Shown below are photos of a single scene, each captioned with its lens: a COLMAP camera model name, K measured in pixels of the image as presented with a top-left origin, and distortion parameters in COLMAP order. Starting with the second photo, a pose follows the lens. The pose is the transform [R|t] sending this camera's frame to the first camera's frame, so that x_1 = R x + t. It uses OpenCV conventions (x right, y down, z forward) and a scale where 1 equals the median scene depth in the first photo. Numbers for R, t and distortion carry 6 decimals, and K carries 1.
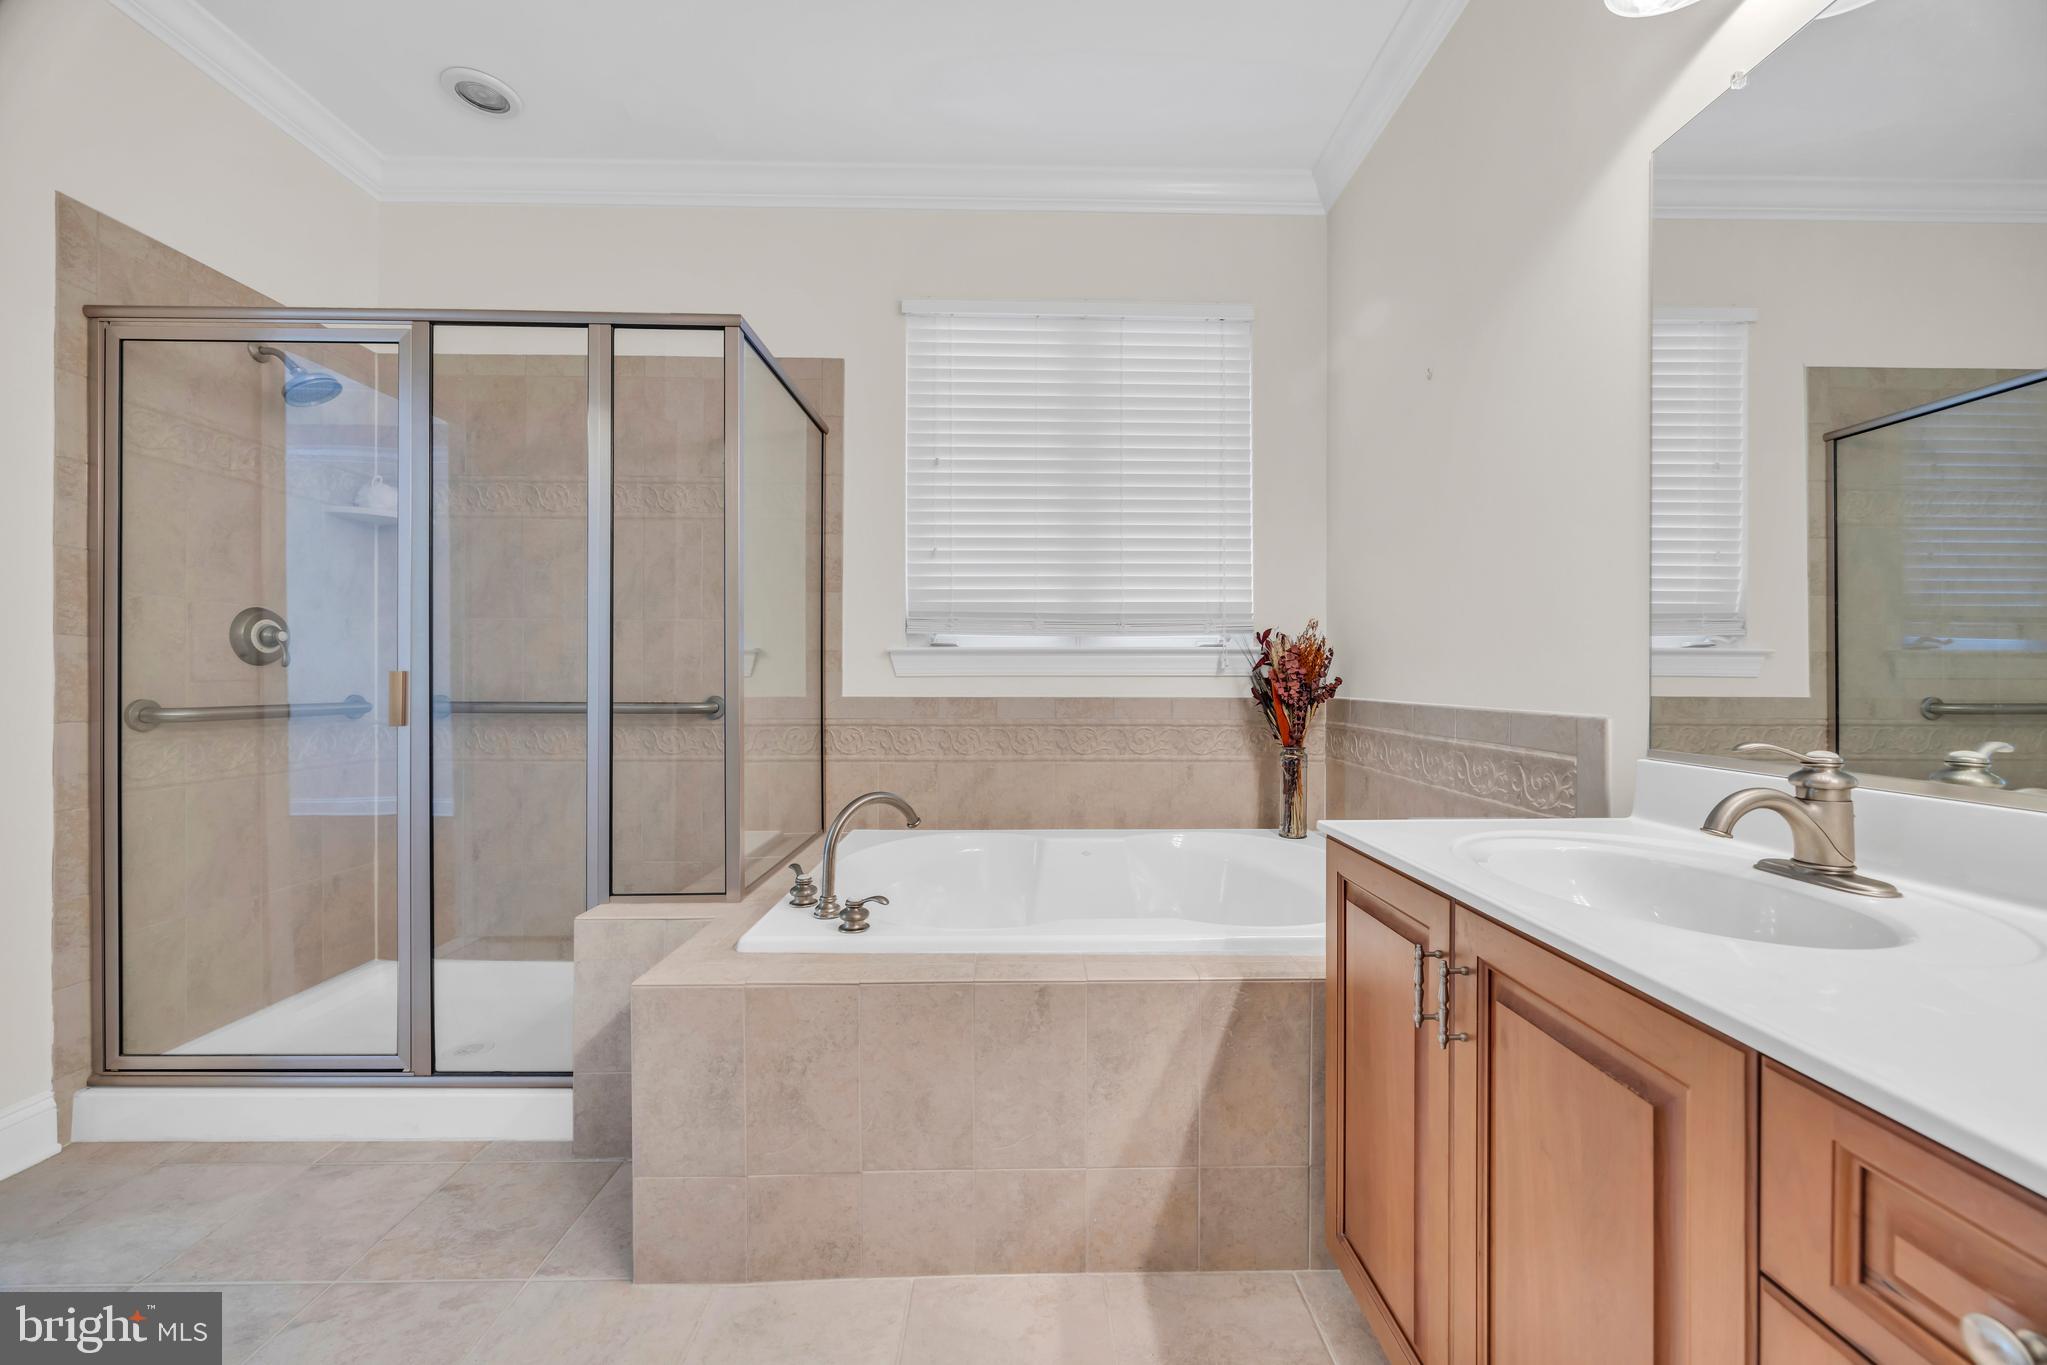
lens RADIAL K [[784.2, 0, 1031.3], [0, 784.2, 678.0], [0, 0, 1]] dist [-0.006560, 0.001321]
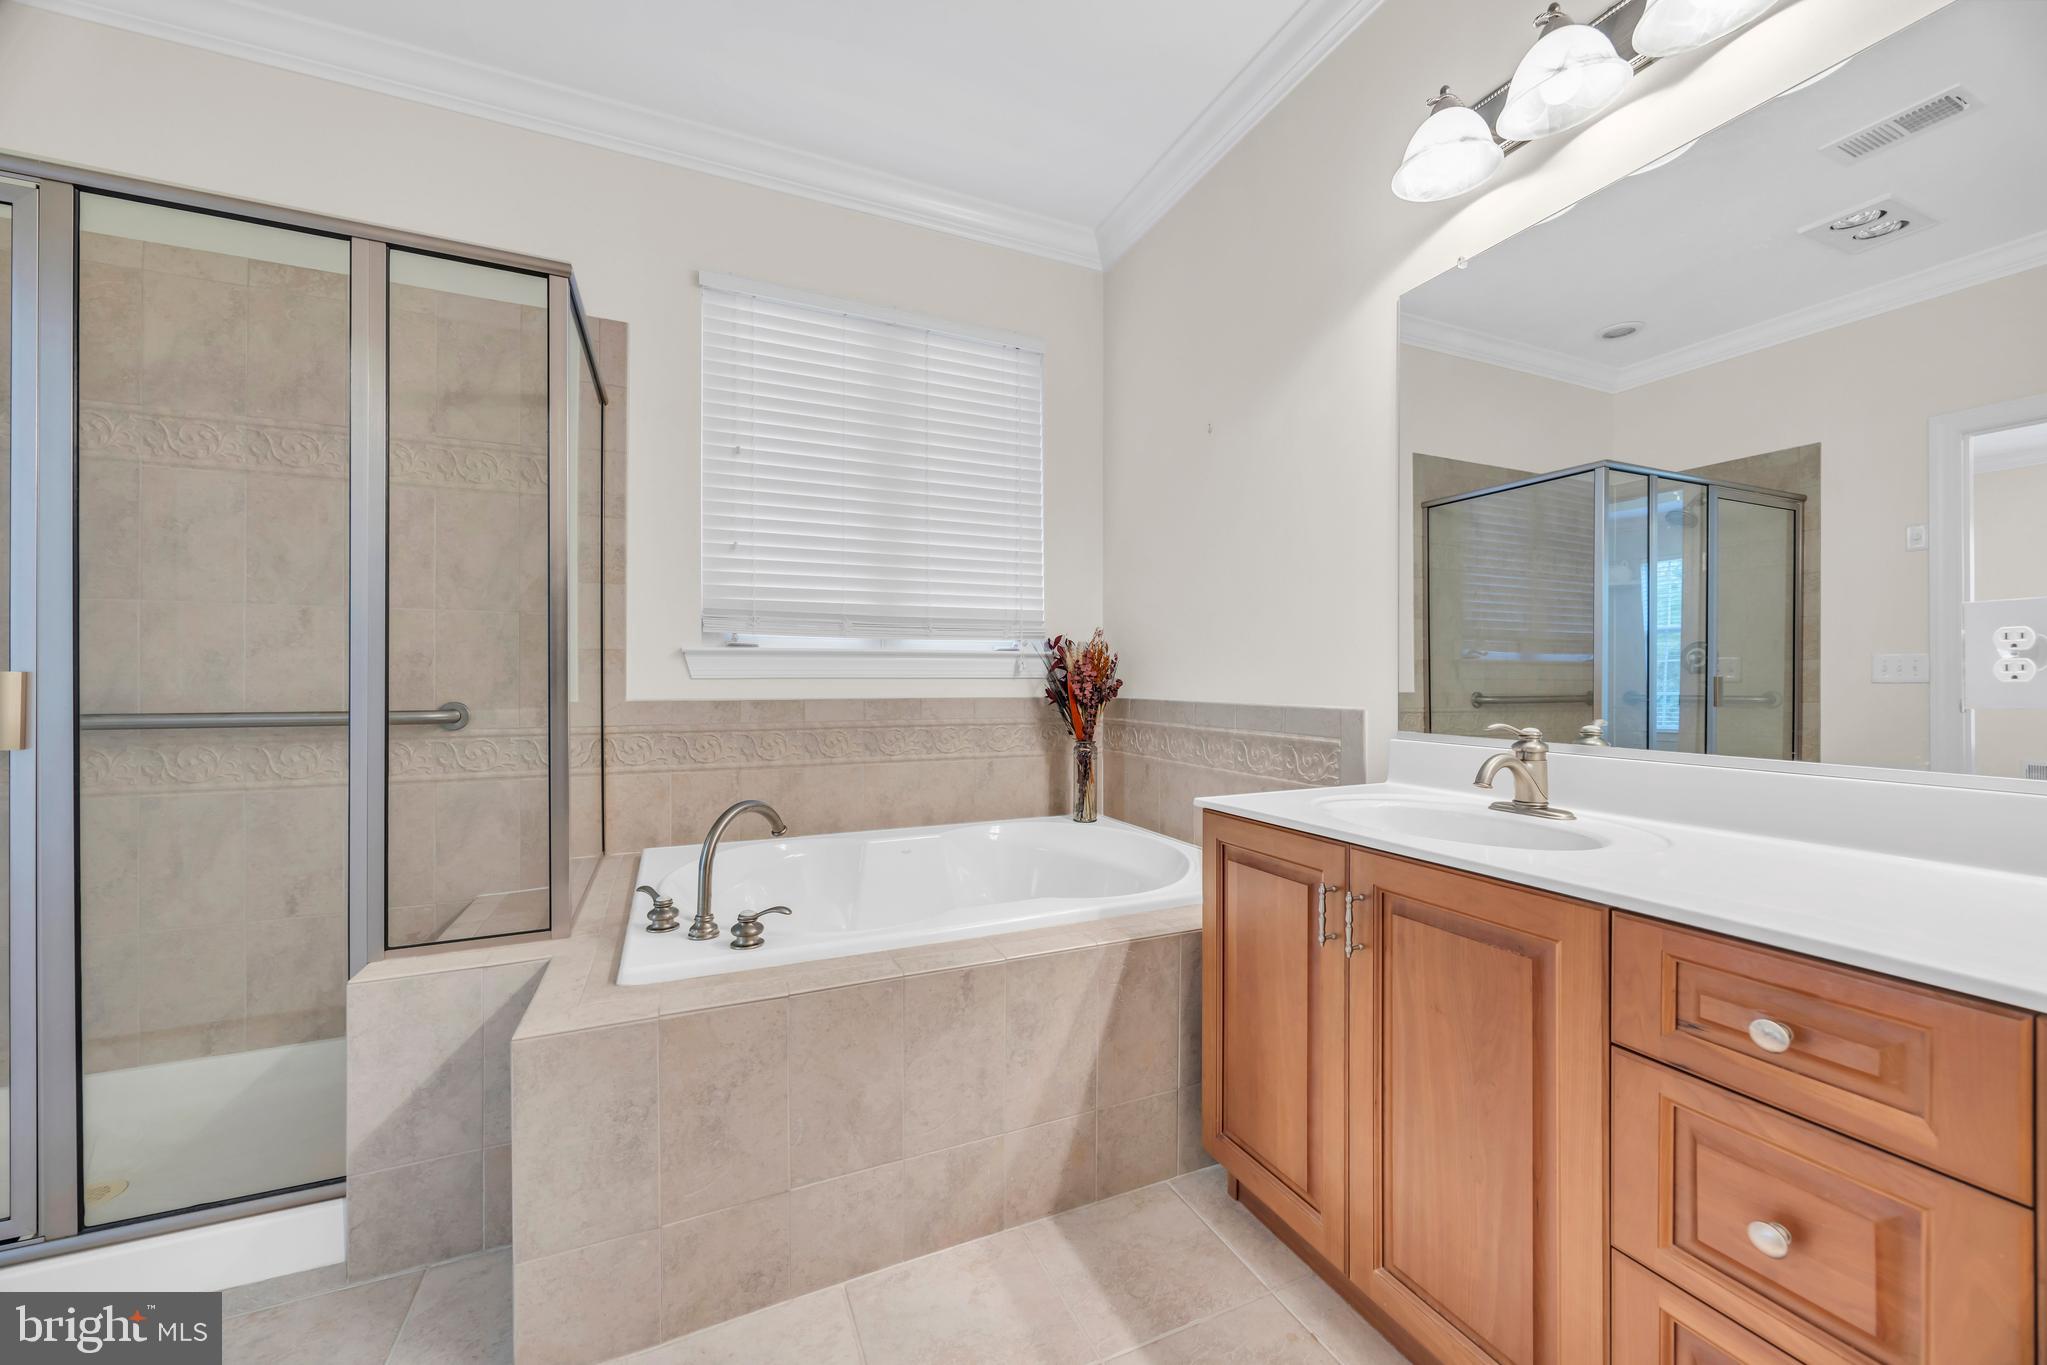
lens RADIAL K [[784.2, 0, 1039.1], [0, 784.2, 680.9], [0, 0, 1]] dist [-0.006560, 0.001321]
pose [[0.918217, -0.002091, 0.396073, -0.240641], [0.001486, 0.999997, 0.001835, -0.000504], [-0.396076, -0.001097, 0.918217, -0.008575]]
